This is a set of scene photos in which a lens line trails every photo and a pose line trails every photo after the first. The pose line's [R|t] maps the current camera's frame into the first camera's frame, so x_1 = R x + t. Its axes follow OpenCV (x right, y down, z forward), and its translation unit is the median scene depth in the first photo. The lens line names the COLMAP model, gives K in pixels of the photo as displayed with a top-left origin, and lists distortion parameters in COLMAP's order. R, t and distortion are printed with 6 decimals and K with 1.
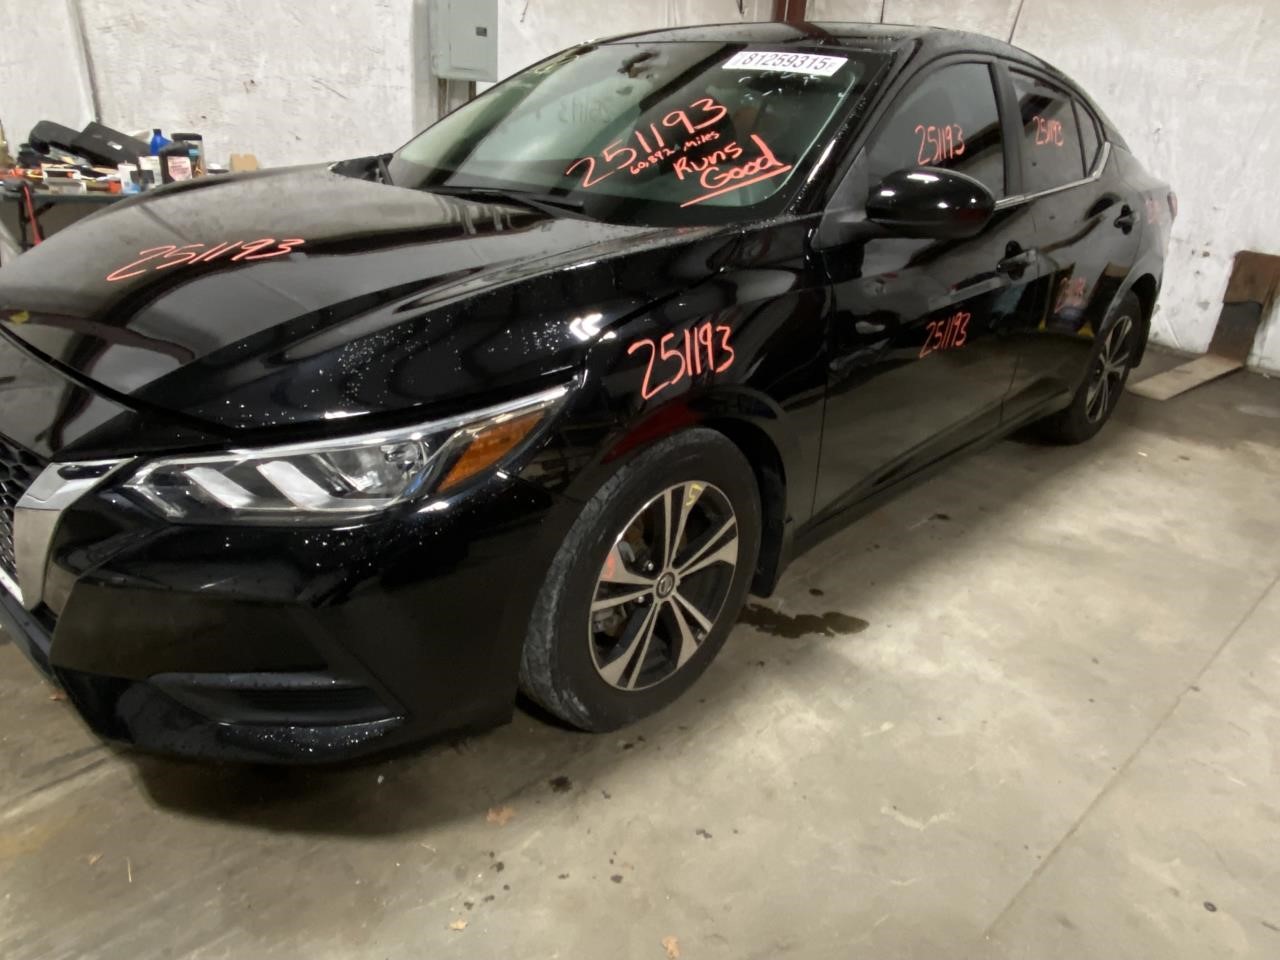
lens RADIAL K [[870.8, 0, 640.2], [0, 870.8, 492.3], [0, 0, 1]] dist [0.025655, -0.010994]
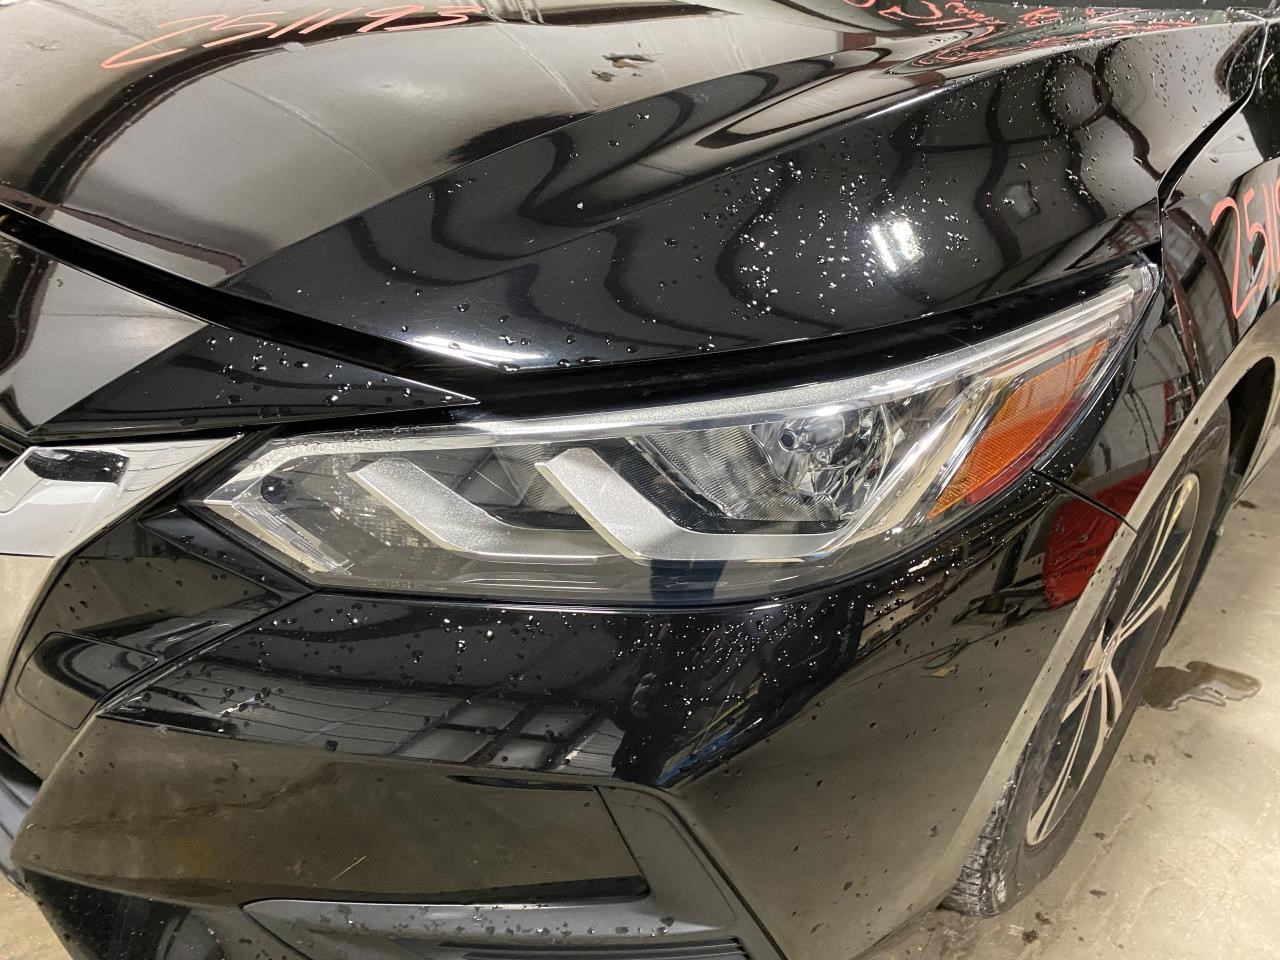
lens RADIAL K [[974.7, 0, 636.9], [0, 974.7, 477.8], [0, 0, 1]] dist [0.021162, -0.012379]
pose [[0.998669, 0.006626, 0.051145, -0.213712], [-0.008579, 0.999238, 0.038072, -0.021703], [-0.050853, -0.038460, 0.997965, 0.268351]]
